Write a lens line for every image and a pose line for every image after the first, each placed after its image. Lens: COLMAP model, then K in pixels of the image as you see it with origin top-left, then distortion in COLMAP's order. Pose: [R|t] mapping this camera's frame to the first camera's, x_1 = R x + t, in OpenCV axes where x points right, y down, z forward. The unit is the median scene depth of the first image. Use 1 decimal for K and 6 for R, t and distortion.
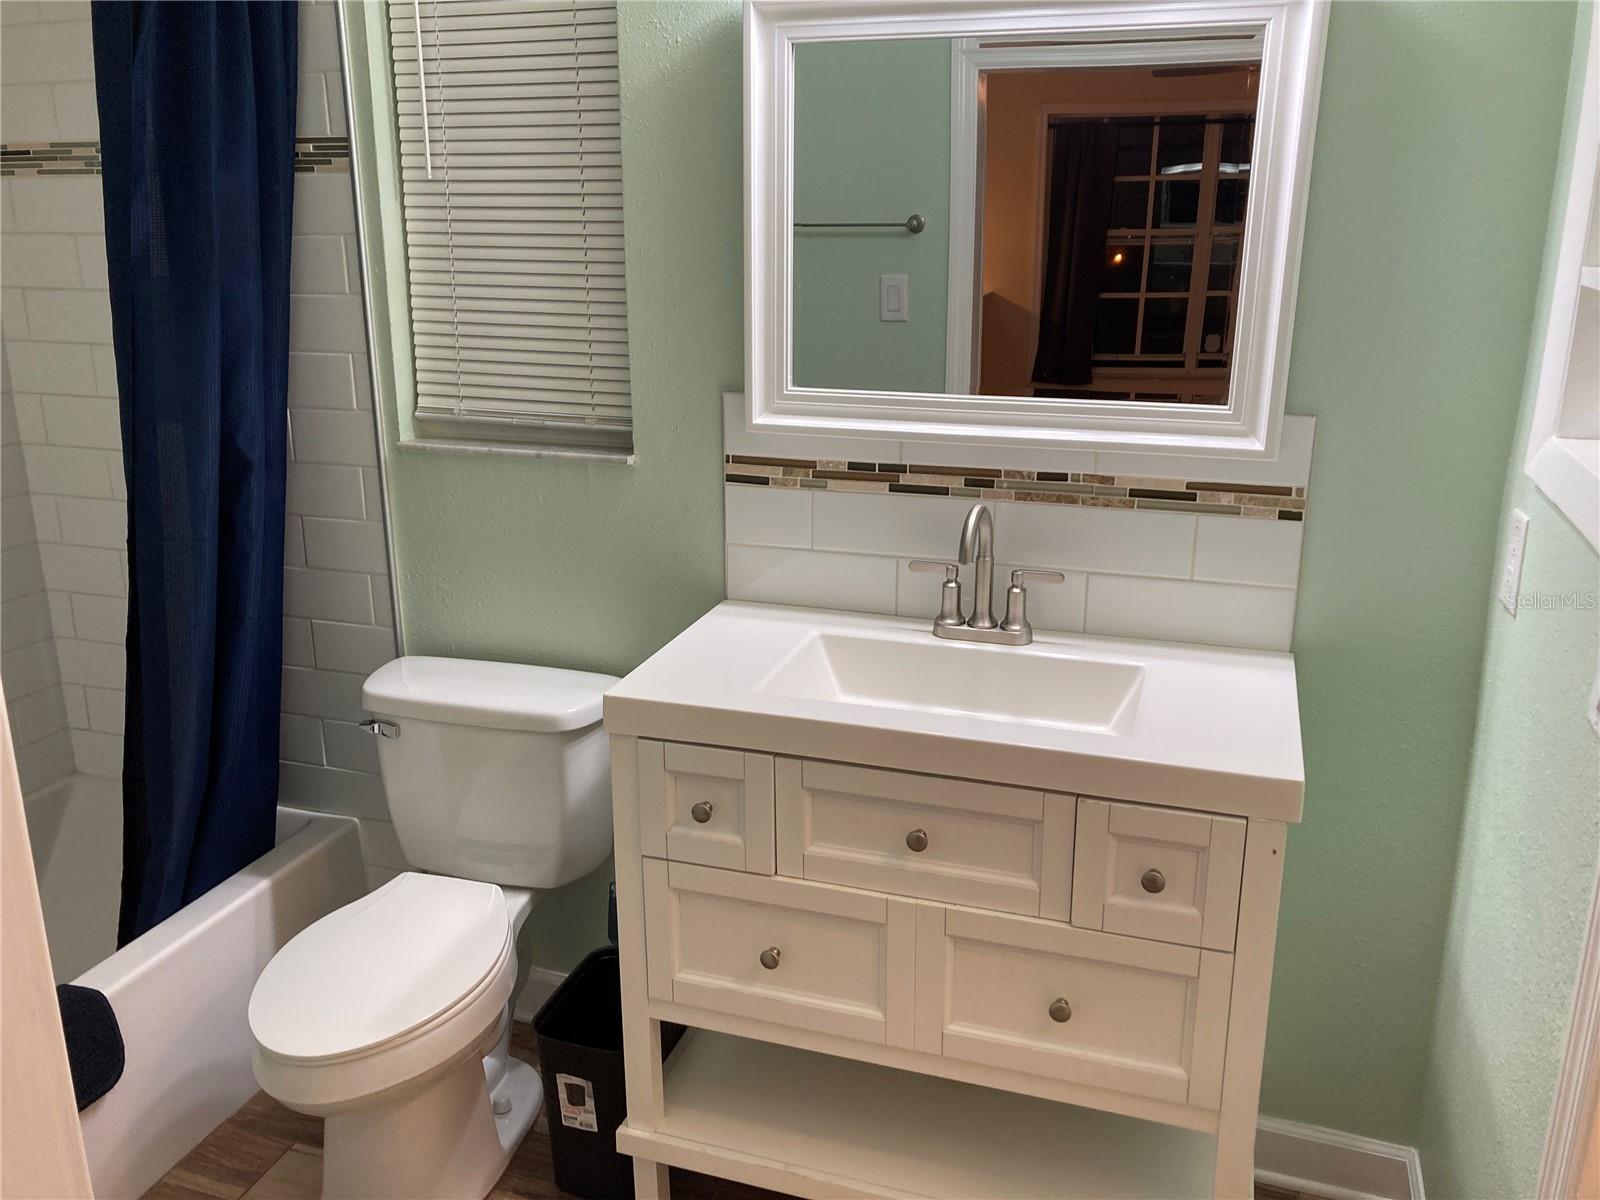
lens RADIAL K [[1314.6, 0, 799.5], [0, 1314.6, 602.0], [0, 0, 1]] dist [0.045202, -0.042745]
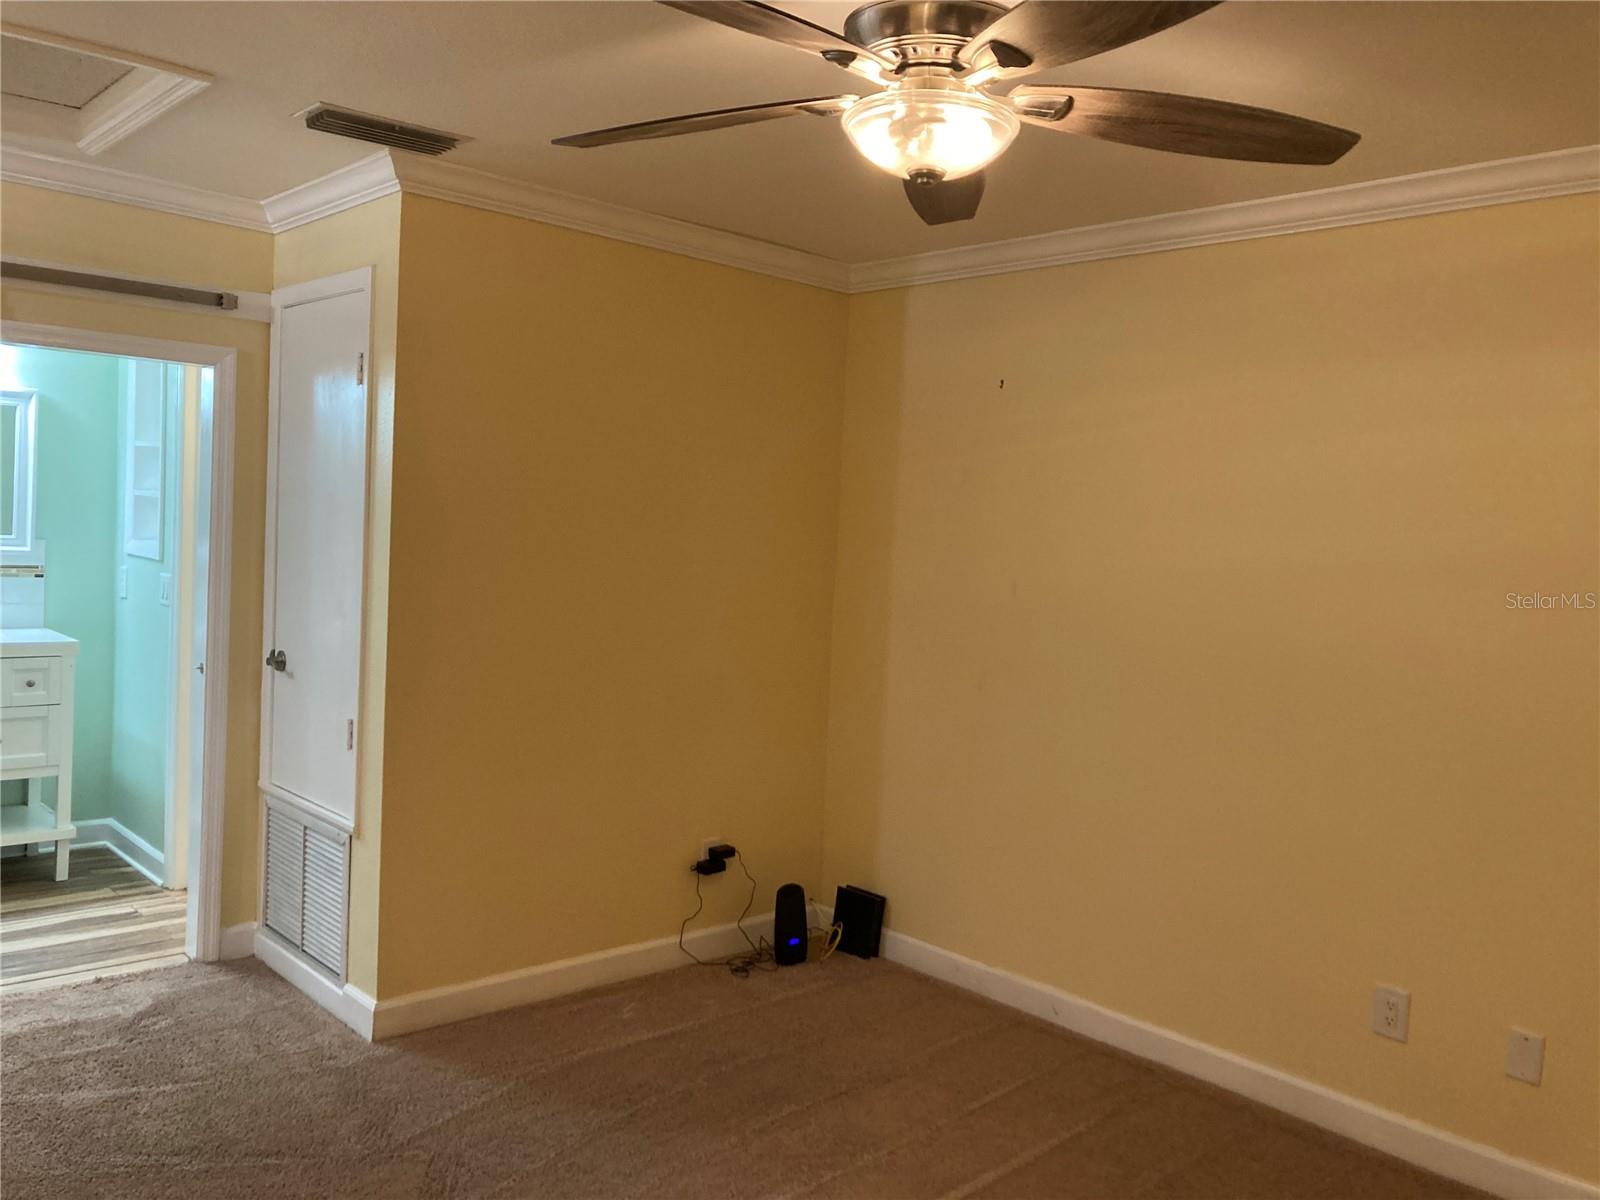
lens RADIAL K [[1314.6, 0, 787.8], [0, 1314.6, 598.8], [0, 0, 1]] dist [0.045202, -0.042745]
pose [[0.482088, -0.030091, 0.875606, -1.487077], [0.198149, 0.977259, -0.075512, 0.569714], [-0.853421, 0.209904, 0.477088, -1.887178]]
